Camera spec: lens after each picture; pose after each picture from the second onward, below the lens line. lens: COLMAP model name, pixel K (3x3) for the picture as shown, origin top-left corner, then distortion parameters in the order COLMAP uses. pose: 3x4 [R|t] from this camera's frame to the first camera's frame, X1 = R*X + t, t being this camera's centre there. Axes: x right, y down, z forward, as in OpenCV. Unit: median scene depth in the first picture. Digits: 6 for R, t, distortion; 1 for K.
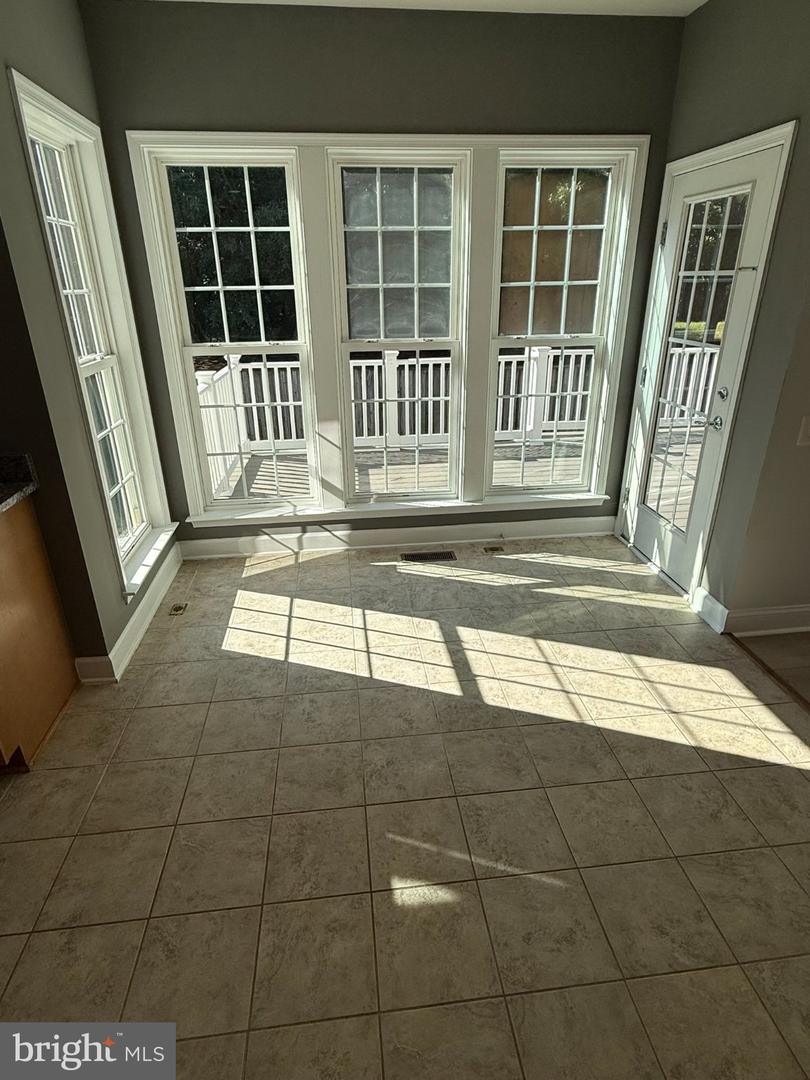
lens RADIAL K [[601.6, 0, 405.0], [0, 601.6, 540.0], [0, 0, 1]] dist [0.007017, 0.002028]
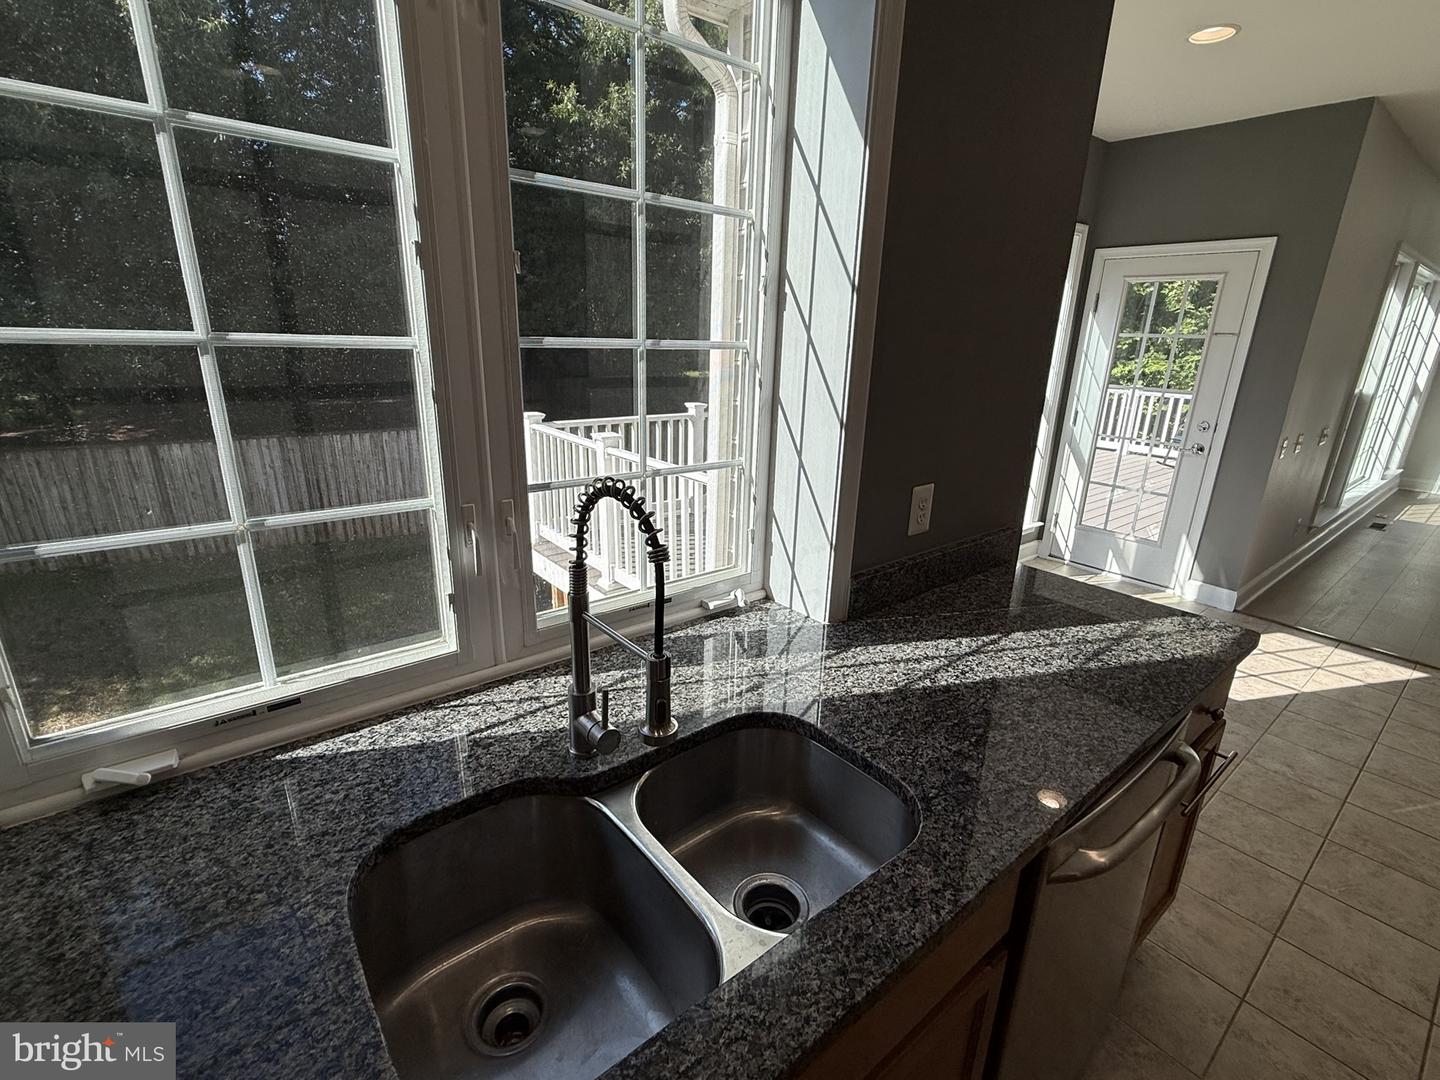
lens RADIAL K [[671.5, 0, 711.8], [0, 671.5, 539.8], [0, 0, 1]] dist [0.000622, 0.000378]
pose [[0.844216, -0.130807, 0.519798, -1.222848], [0.184730, 0.981356, -0.053066, -0.129422], [-0.503165, 0.140822, 0.852640, 0.361006]]
